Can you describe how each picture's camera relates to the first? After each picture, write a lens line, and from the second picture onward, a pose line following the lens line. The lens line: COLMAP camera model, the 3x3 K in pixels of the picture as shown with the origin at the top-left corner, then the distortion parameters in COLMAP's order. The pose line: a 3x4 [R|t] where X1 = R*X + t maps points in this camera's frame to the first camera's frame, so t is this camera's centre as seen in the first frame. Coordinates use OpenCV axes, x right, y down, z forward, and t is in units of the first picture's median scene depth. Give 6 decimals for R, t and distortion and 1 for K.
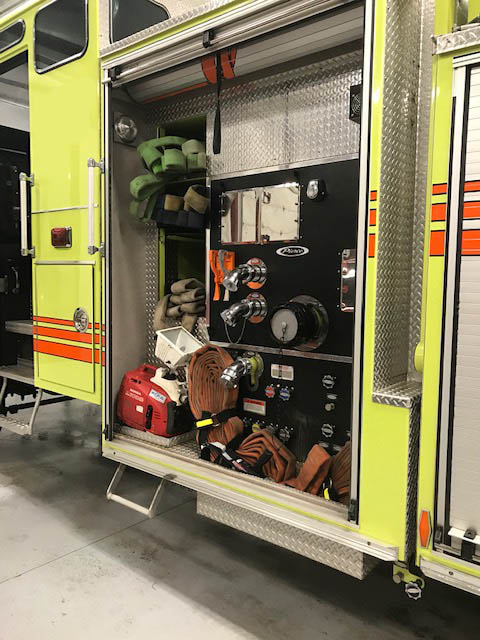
lens RADIAL K [[519.2, 0, 241.2], [0, 519.2, 318.9], [0, 0, 1]] dist [0.003675, -0.019079]
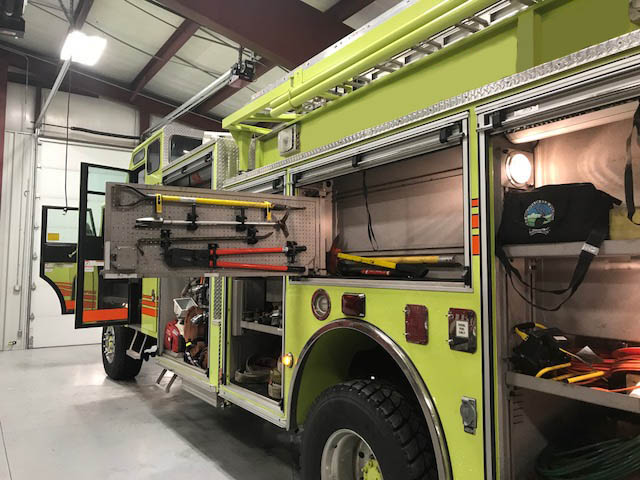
lens RADIAL K [[519.2, 0, 317.1], [0, 519.2, 240.1], [0, 0, 1]] dist [0.003675, -0.019079]
pose [[0.952683, -0.034625, -0.301987, 1.394459], [-0.010506, 0.989146, -0.146557, 0.118525], [0.303784, 0.142795, 0.941979, -1.112520]]
